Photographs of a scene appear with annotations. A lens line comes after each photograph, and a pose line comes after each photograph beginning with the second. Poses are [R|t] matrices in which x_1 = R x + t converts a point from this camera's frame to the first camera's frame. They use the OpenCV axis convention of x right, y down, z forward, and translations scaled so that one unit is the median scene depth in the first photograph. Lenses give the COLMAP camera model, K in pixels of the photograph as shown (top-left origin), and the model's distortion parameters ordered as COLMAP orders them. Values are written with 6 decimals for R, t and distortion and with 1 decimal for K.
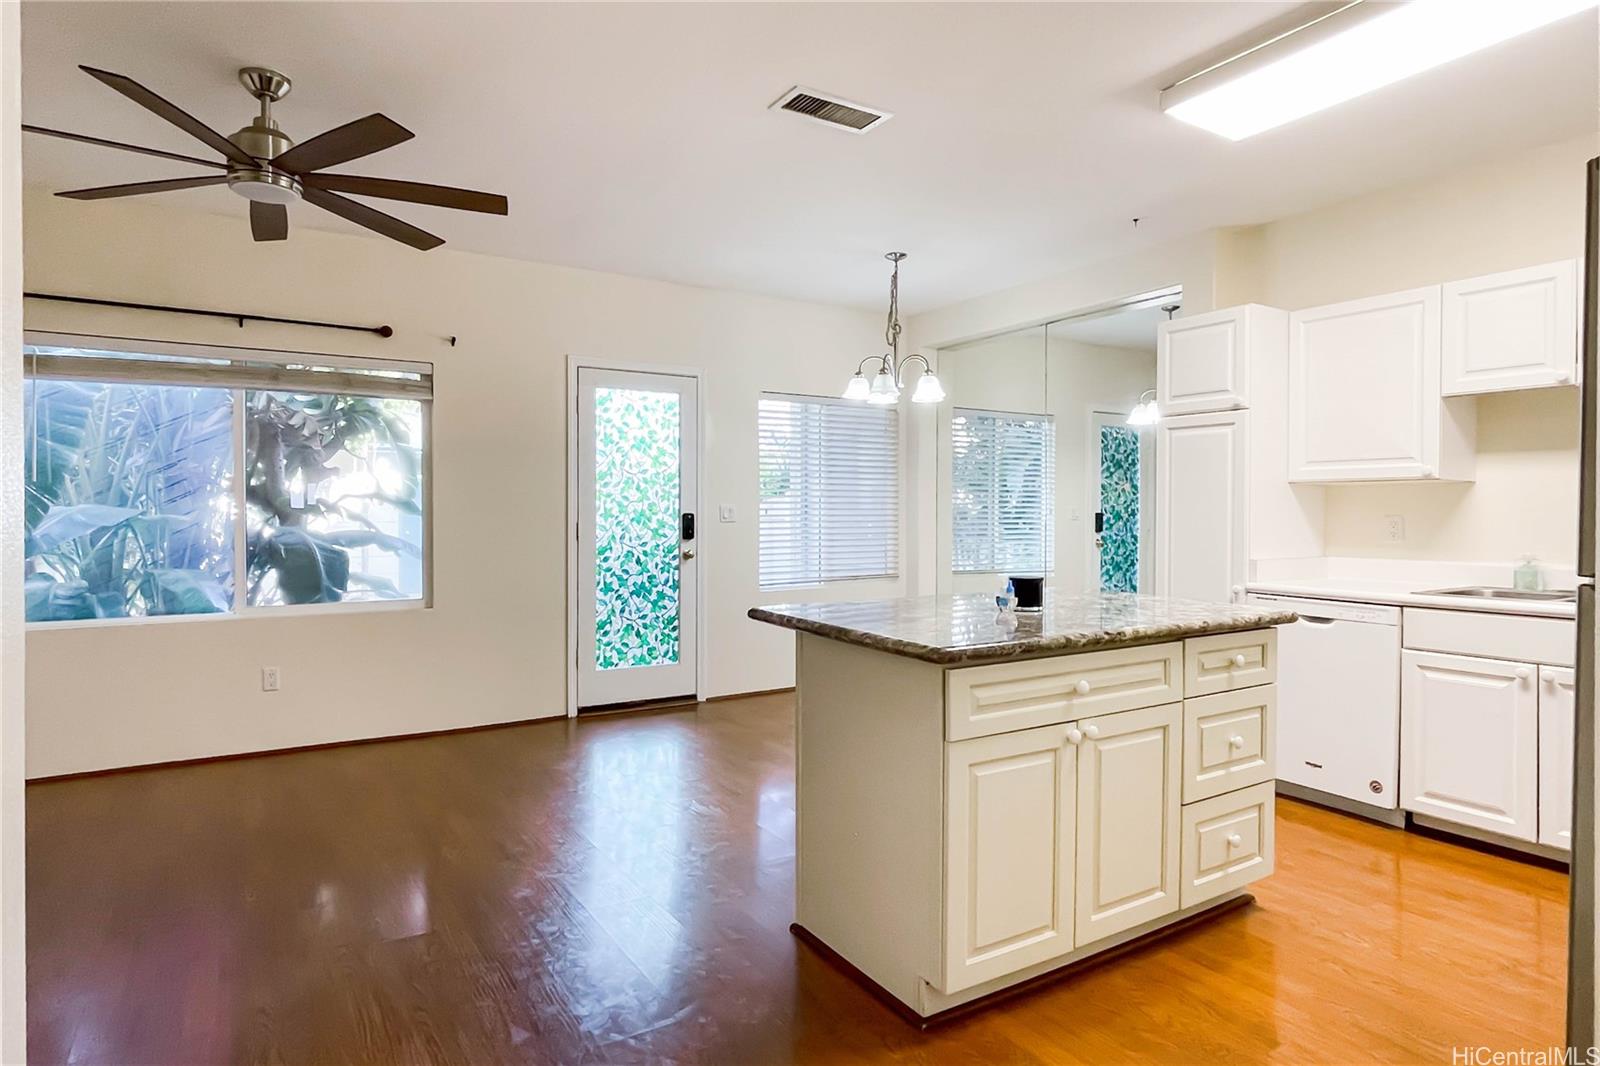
lens RADIAL K [[885.9, 0, 796.8], [0, 885.9, 525.2], [0, 0, 1]] dist [-0.012674, -0.000478]
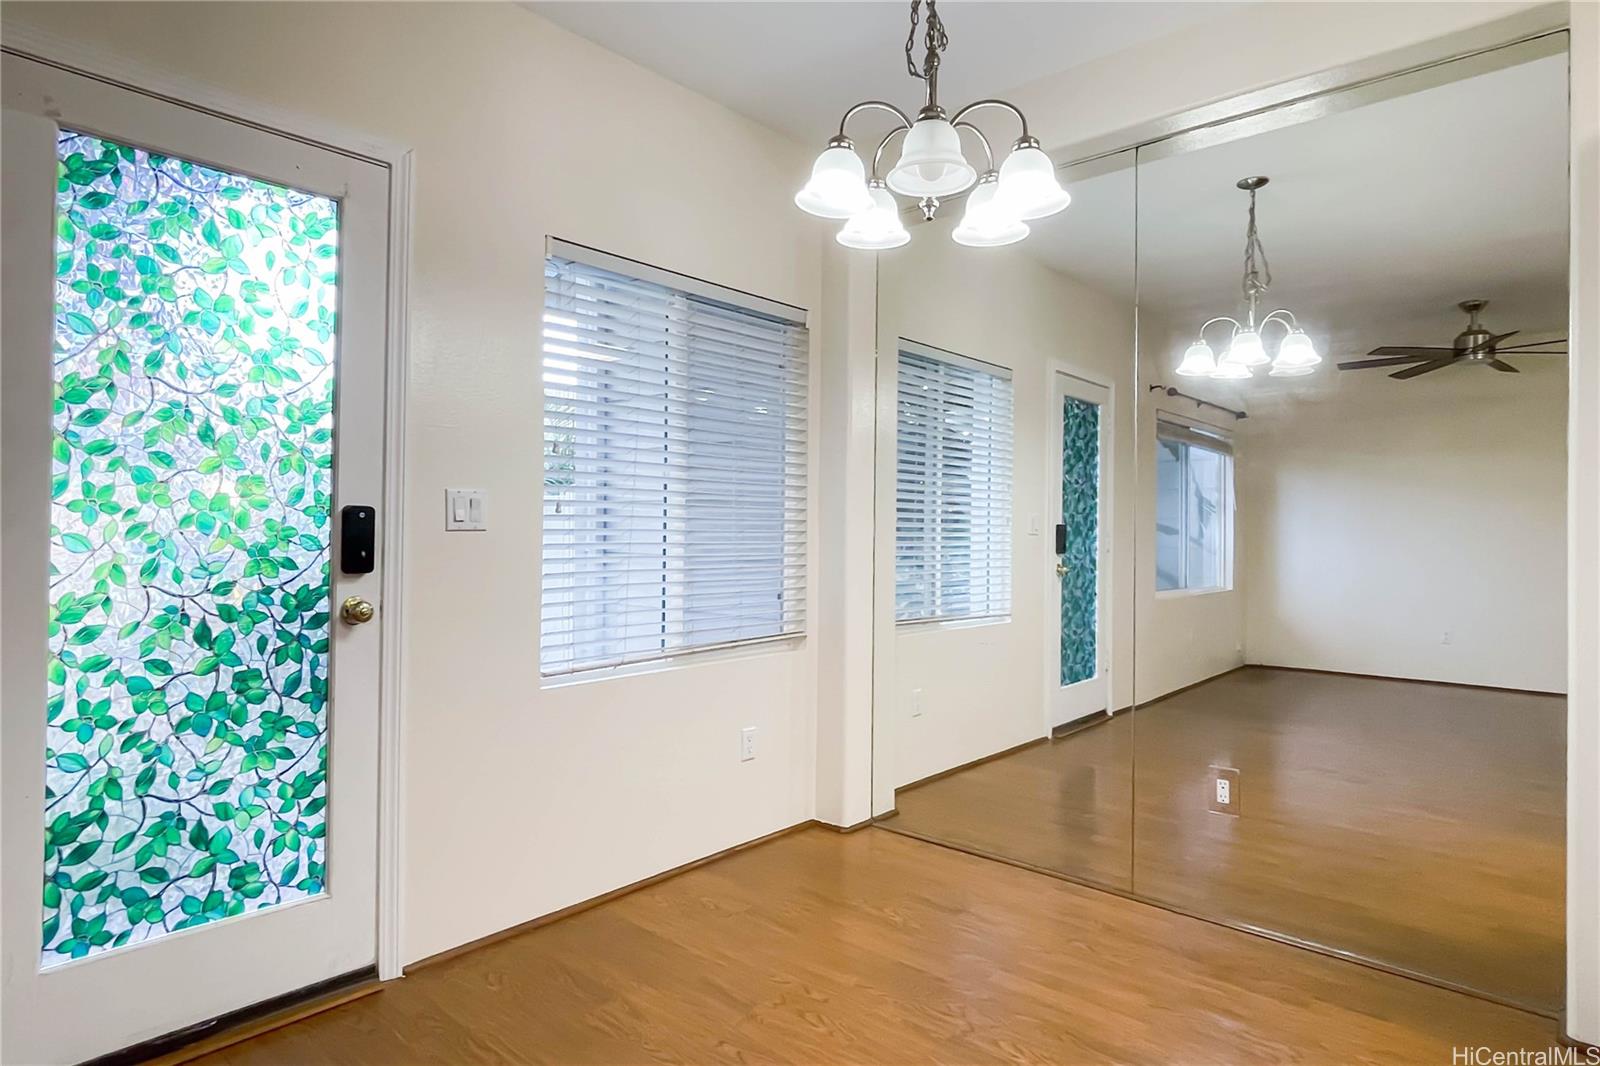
lens RADIAL K [[885.9, 0, 796.8], [0, 885.9, 522.5], [0, 0, 1]] dist [-0.012674, -0.000478]
pose [[0.959383, 0.010509, 0.281912, -0.047425], [-0.003446, 0.999668, -0.025537, 0.002881], [-0.282087, 0.023528, 0.959100, 0.578282]]
